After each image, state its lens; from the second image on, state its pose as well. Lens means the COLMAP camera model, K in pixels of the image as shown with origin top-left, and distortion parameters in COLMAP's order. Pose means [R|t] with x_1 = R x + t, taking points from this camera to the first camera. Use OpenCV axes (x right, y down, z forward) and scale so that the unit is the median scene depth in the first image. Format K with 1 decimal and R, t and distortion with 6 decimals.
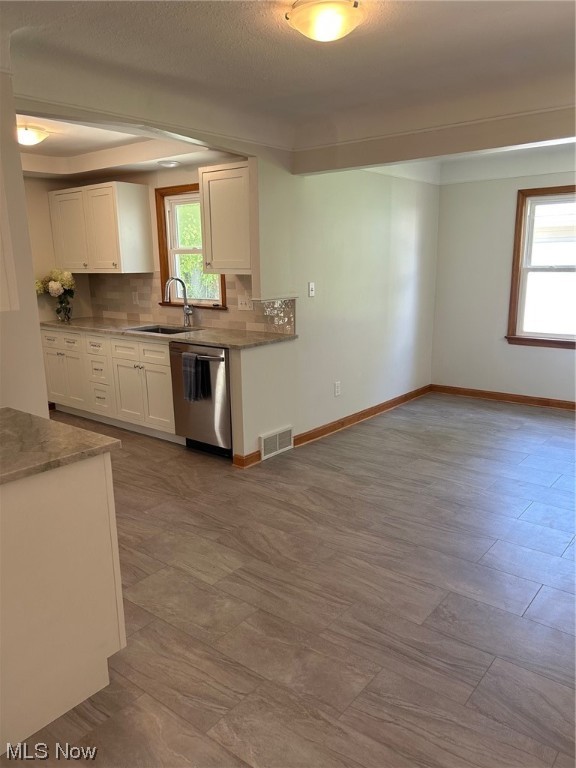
lens RADIAL K [[578.7, 0, 288.0], [0, 578.7, 384.0], [0, 0, 1]] dist [0.083378, -0.097493]
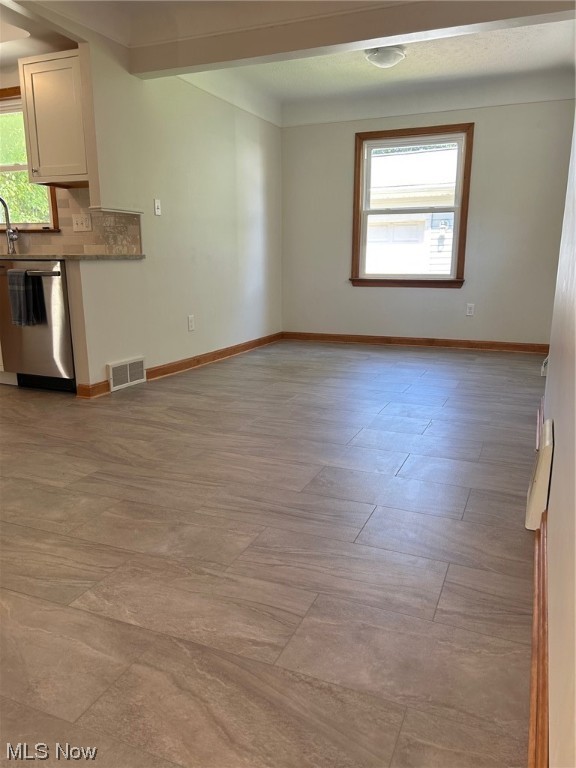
lens RADIAL K [[578.7, 0, 288.0], [0, 578.7, 384.0], [0, 0, 1]] dist [0.083378, -0.097493]
pose [[0.963090, -0.046130, 0.265199, -0.019352], [0.045882, 0.998921, 0.007136, 0.120301], [-0.265242, 0.005295, 0.964167, 0.047957]]
